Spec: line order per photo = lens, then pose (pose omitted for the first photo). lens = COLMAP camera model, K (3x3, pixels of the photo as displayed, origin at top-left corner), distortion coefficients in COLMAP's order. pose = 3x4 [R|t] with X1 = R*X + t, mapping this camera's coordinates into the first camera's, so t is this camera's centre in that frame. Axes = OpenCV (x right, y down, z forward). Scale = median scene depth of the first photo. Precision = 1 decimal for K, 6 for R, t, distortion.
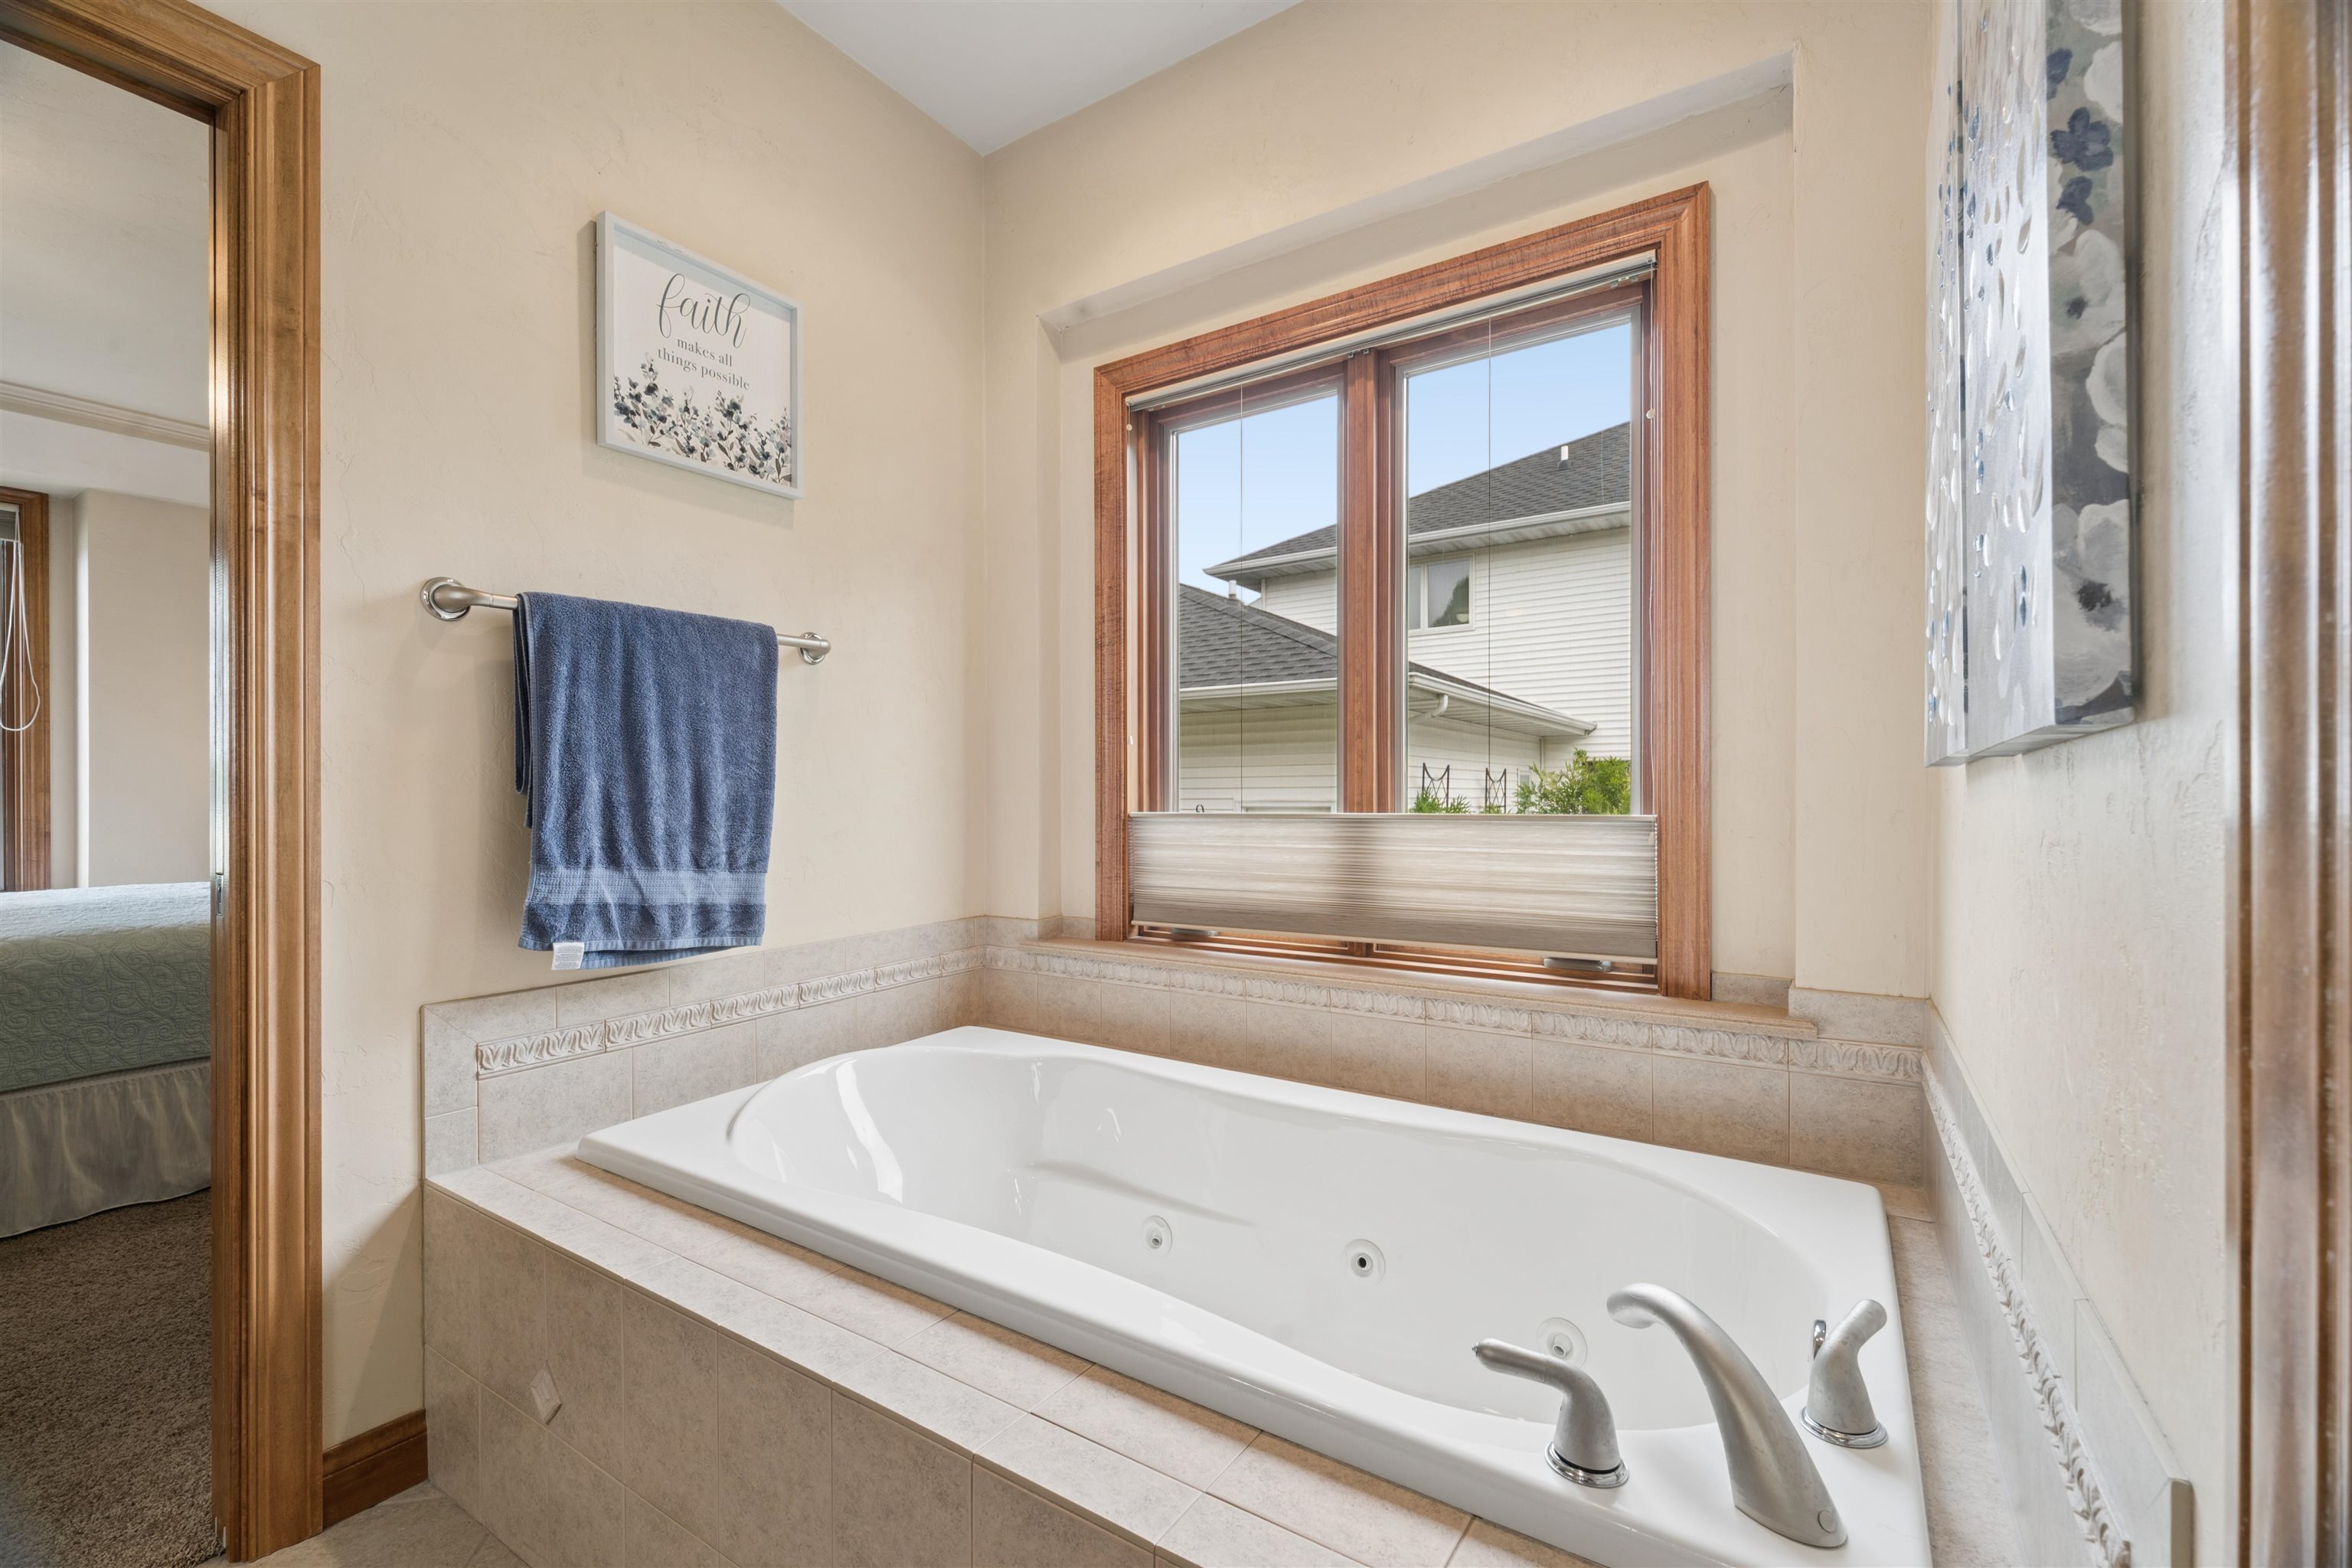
lens RADIAL K [[997.5, 0, 1168.3], [0, 997.5, 781.2], [0, 0, 1]] dist [0.003179, -0.001751]
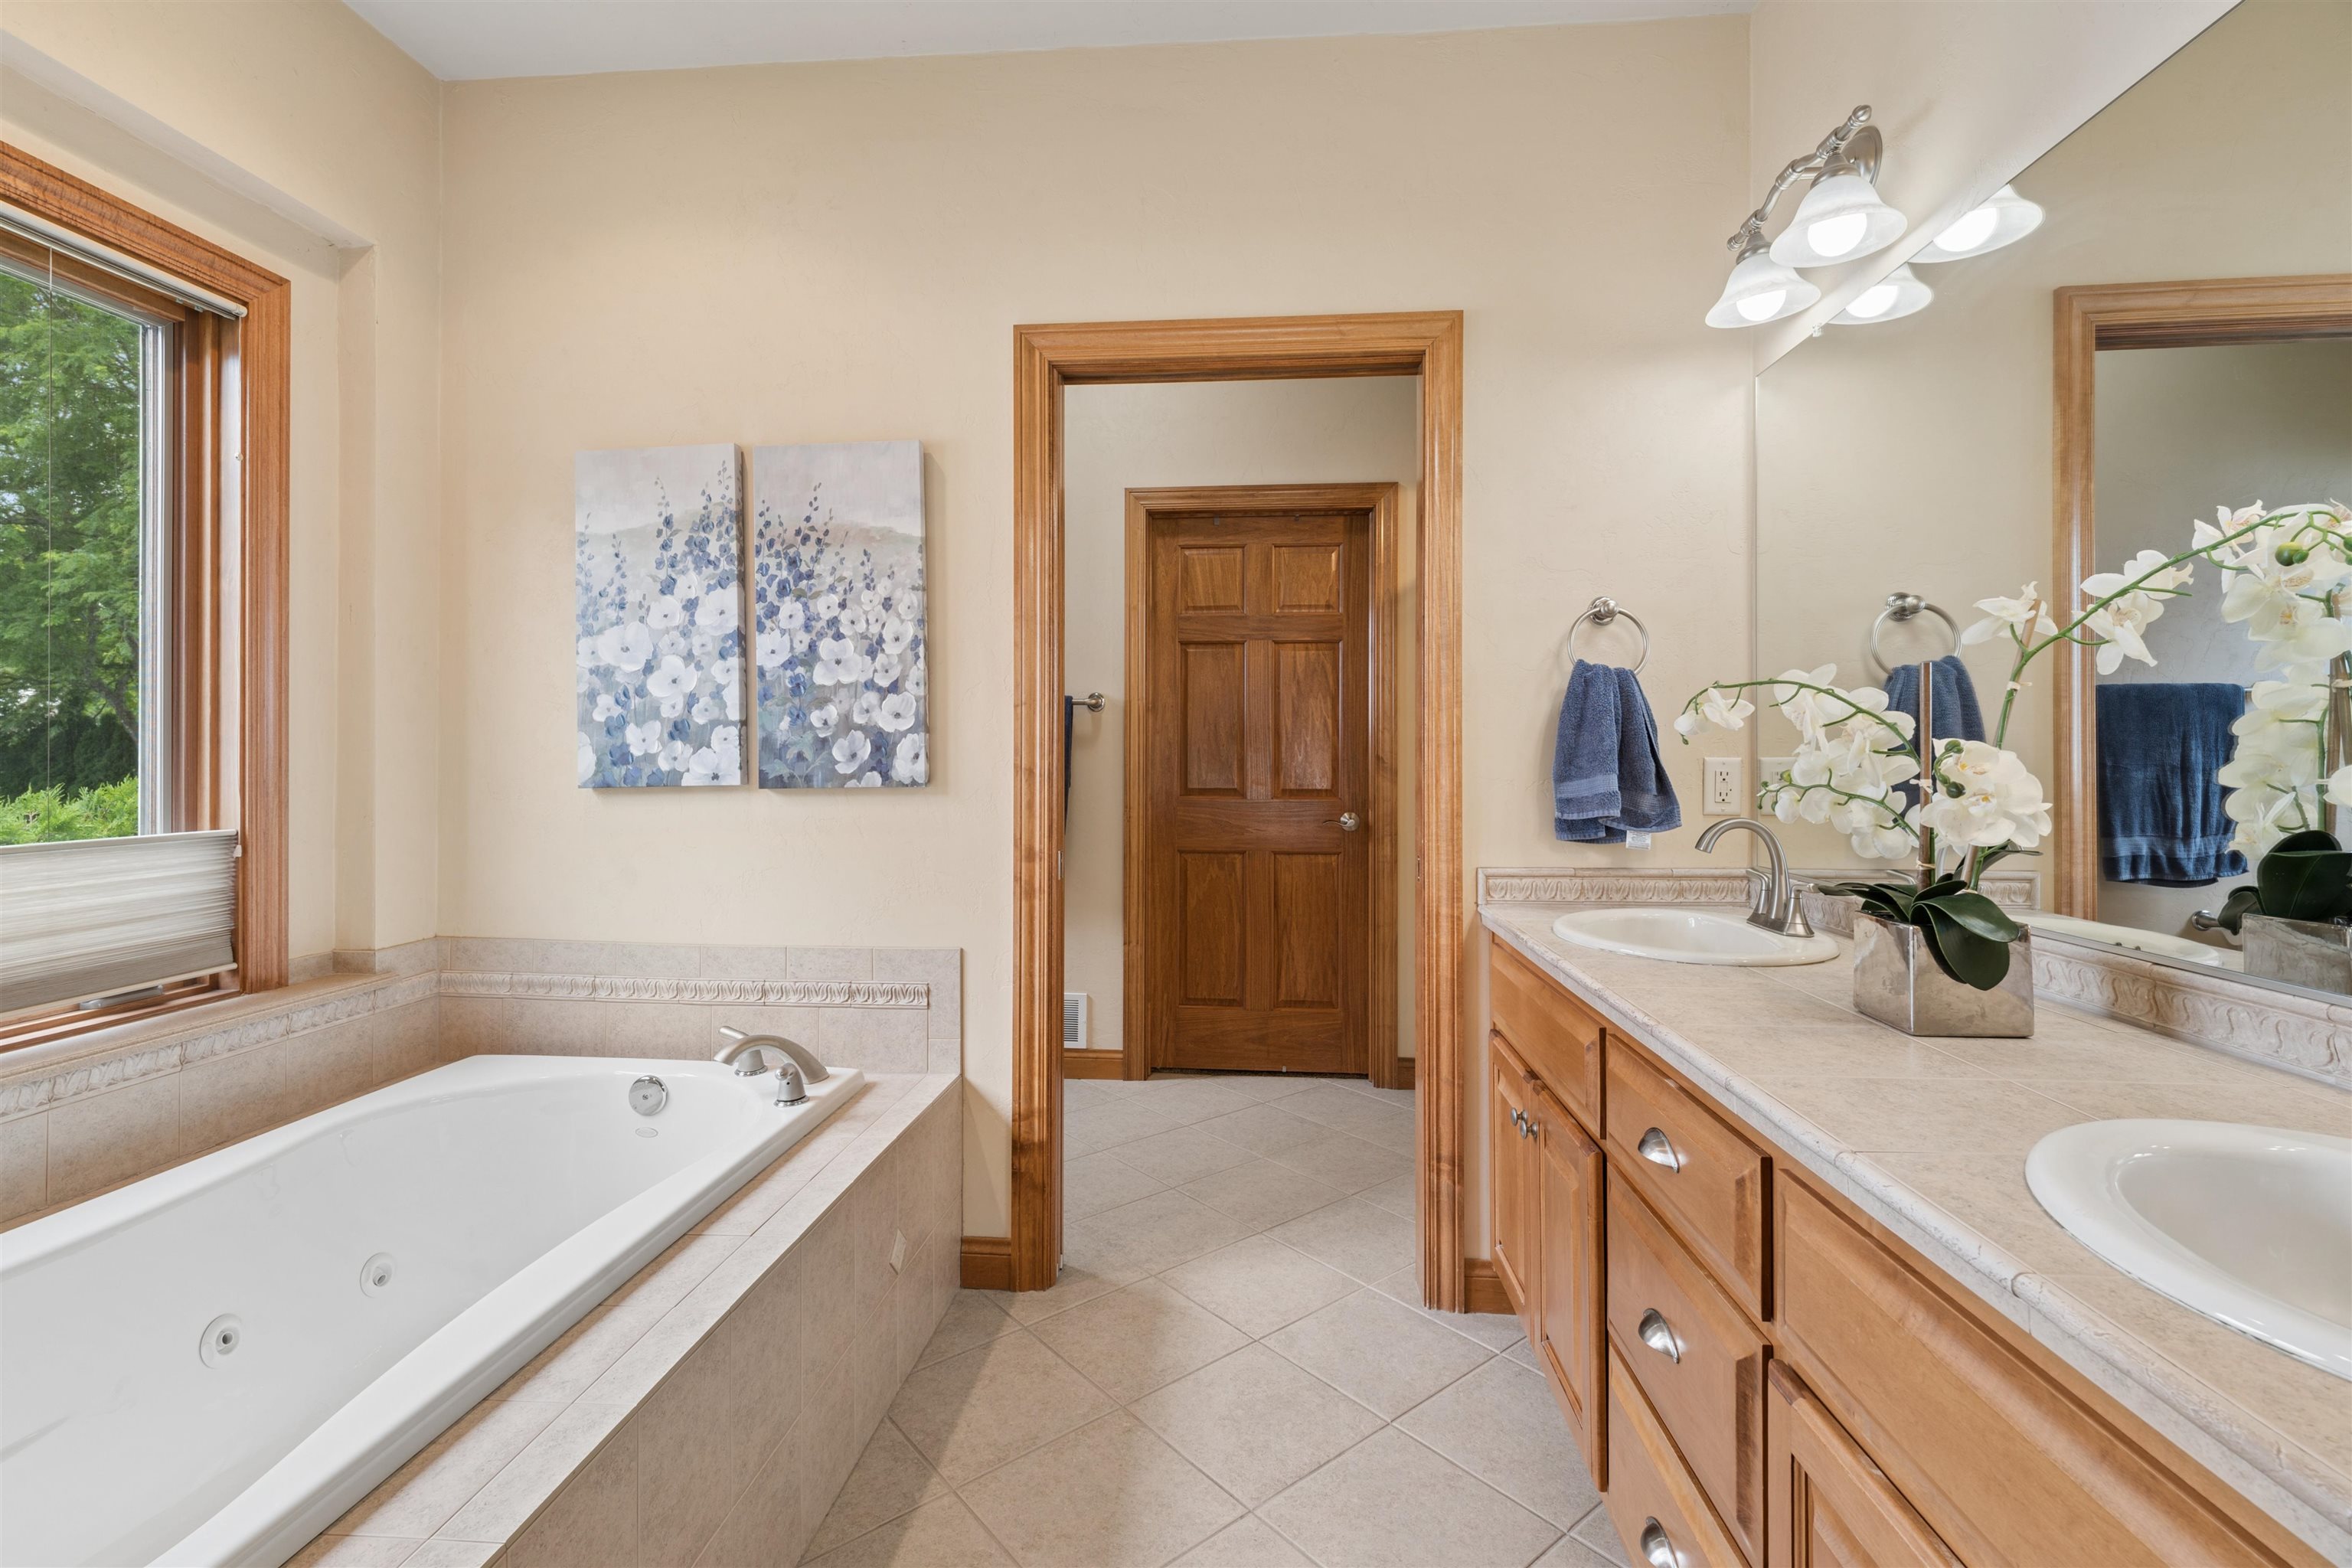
lens RADIAL K [[997.5, 0, 1175.4], [0, 997.5, 775.2], [0, 0, 1]] dist [0.003179, -0.001751]
pose [[-0.475487, -0.003711, 0.879715, -0.969980], [0.006088, 0.999953, 0.007509, -0.027483], [-0.879702, 0.008926, -0.475442, 0.646671]]
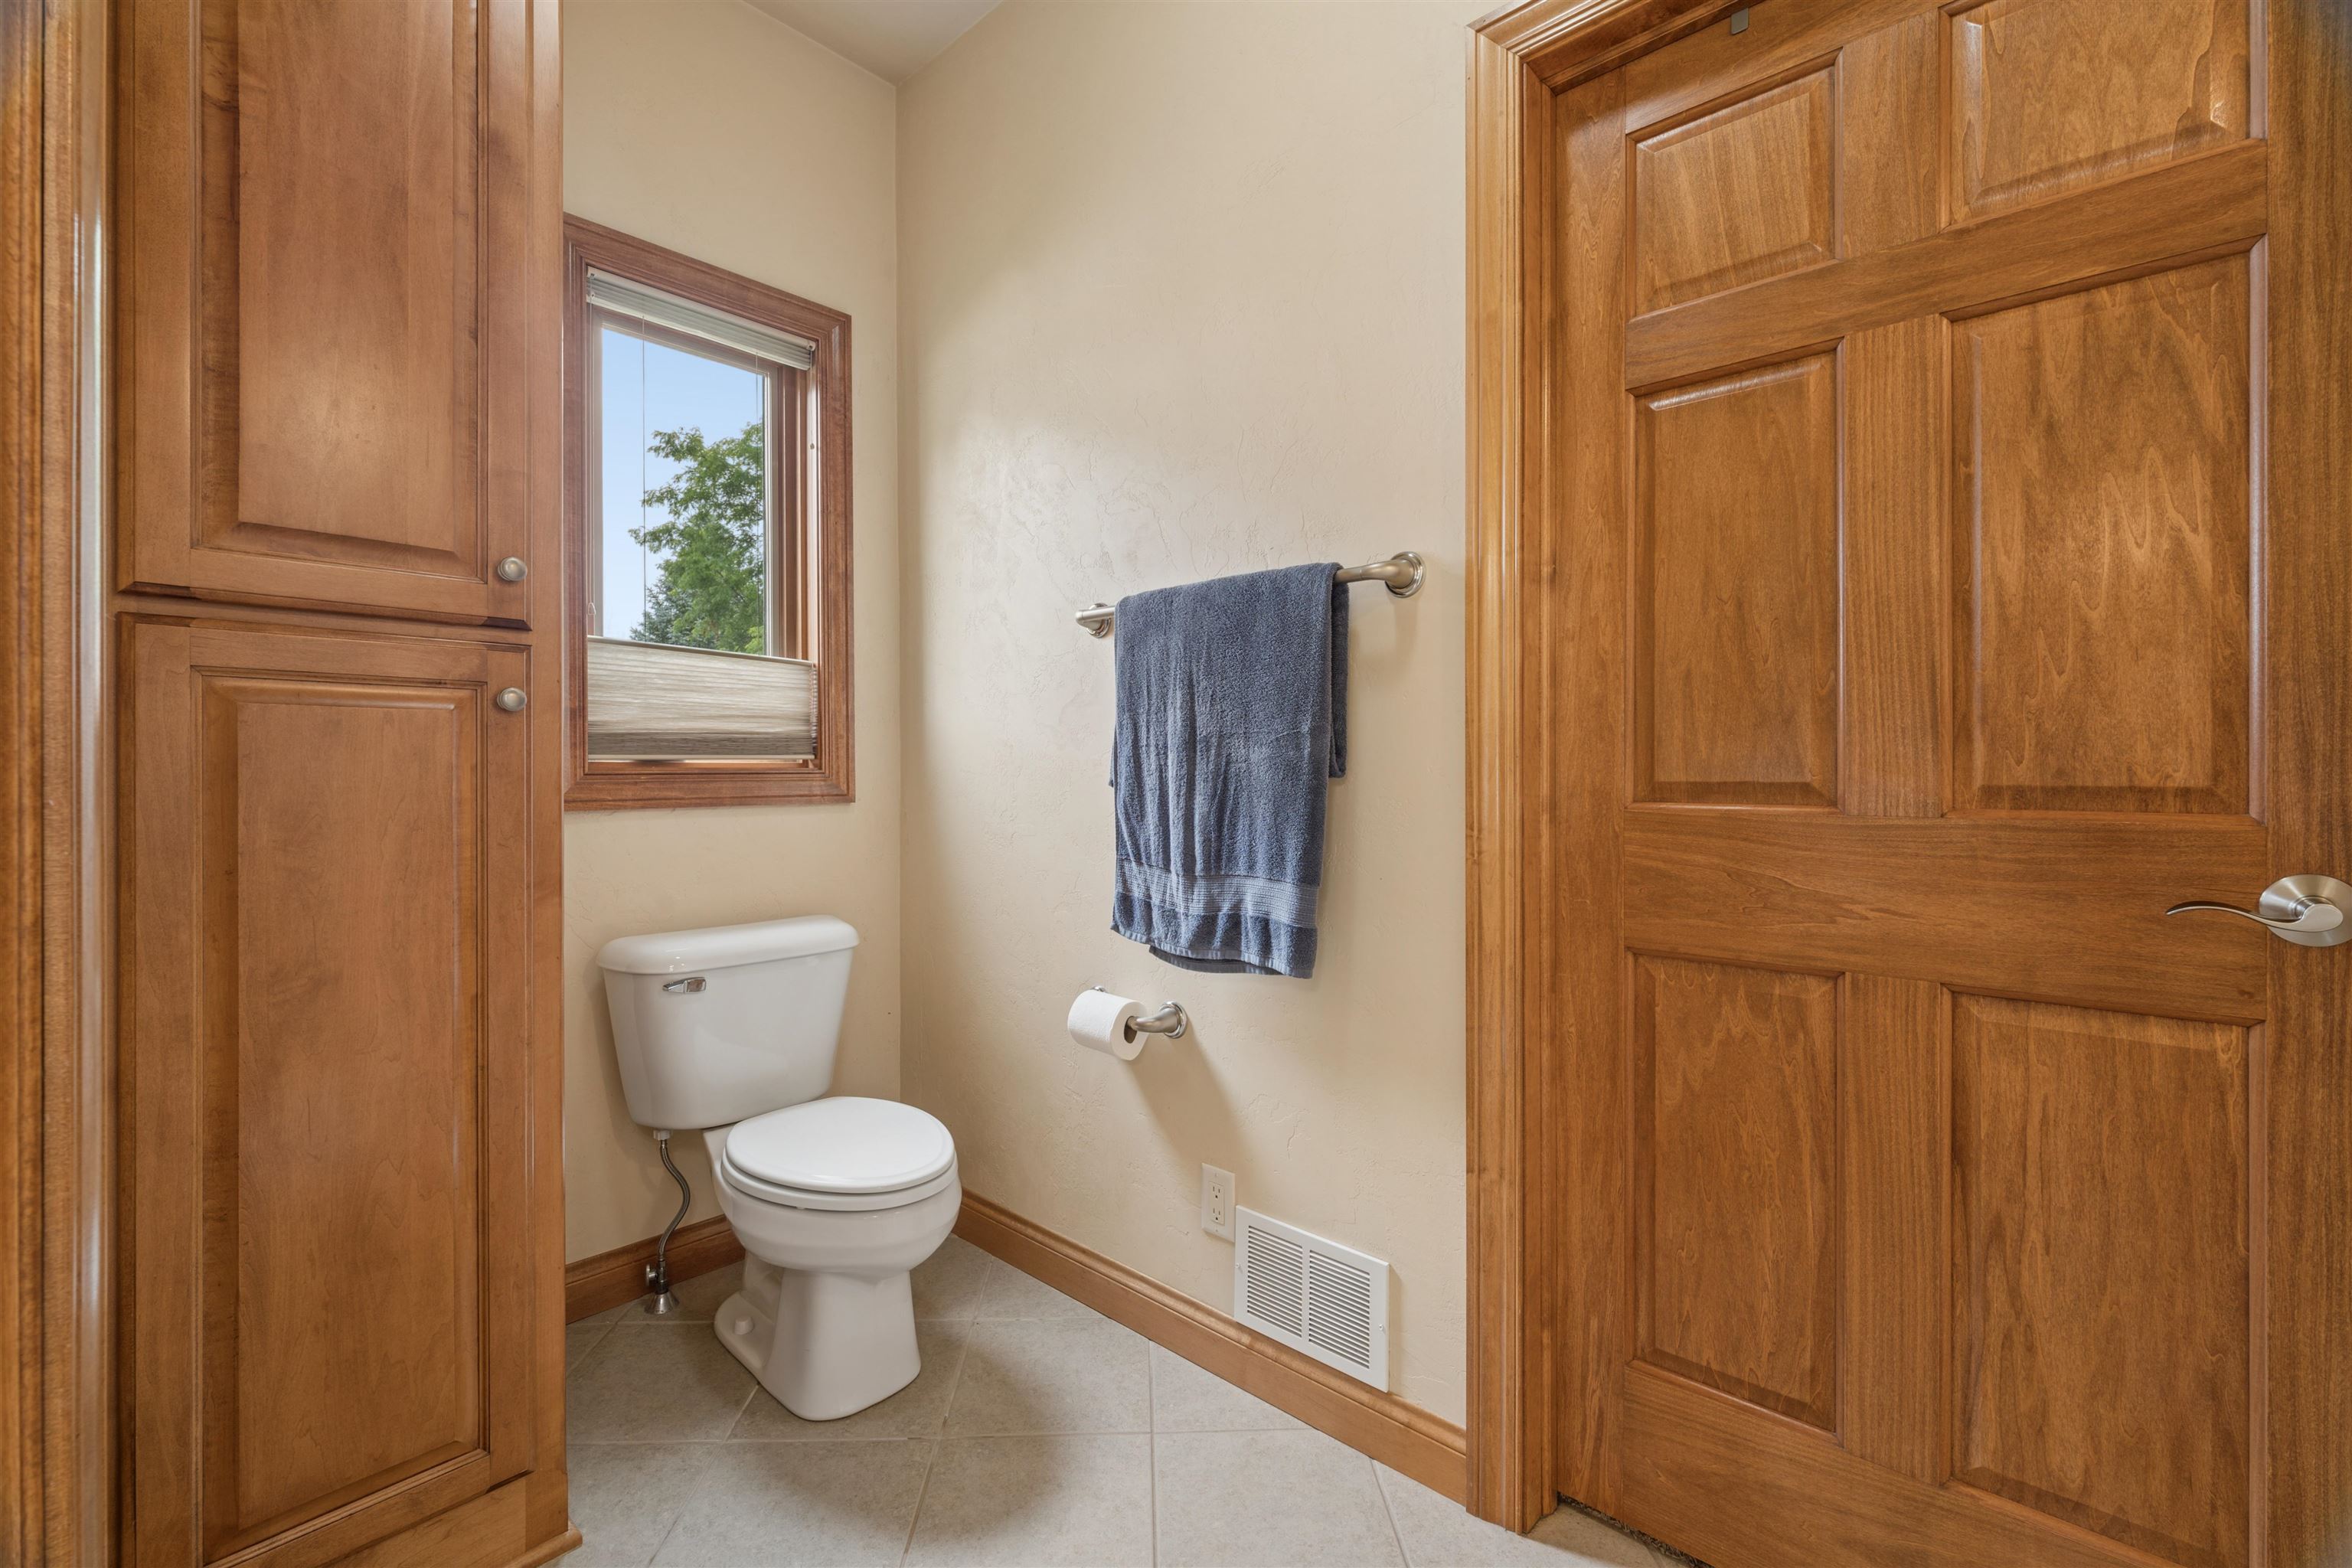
lens RADIAL K [[997.5, 0, 1167.2], [0, 997.5, 772.6], [0, 0, 1]] dist [0.003179, -0.001751]
pose [[0.165824, 0.006763, 0.986132, -0.639387], [0.001414, 0.999974, -0.007095, -0.014043], [-0.986154, 0.002571, 0.165810, 0.391733]]
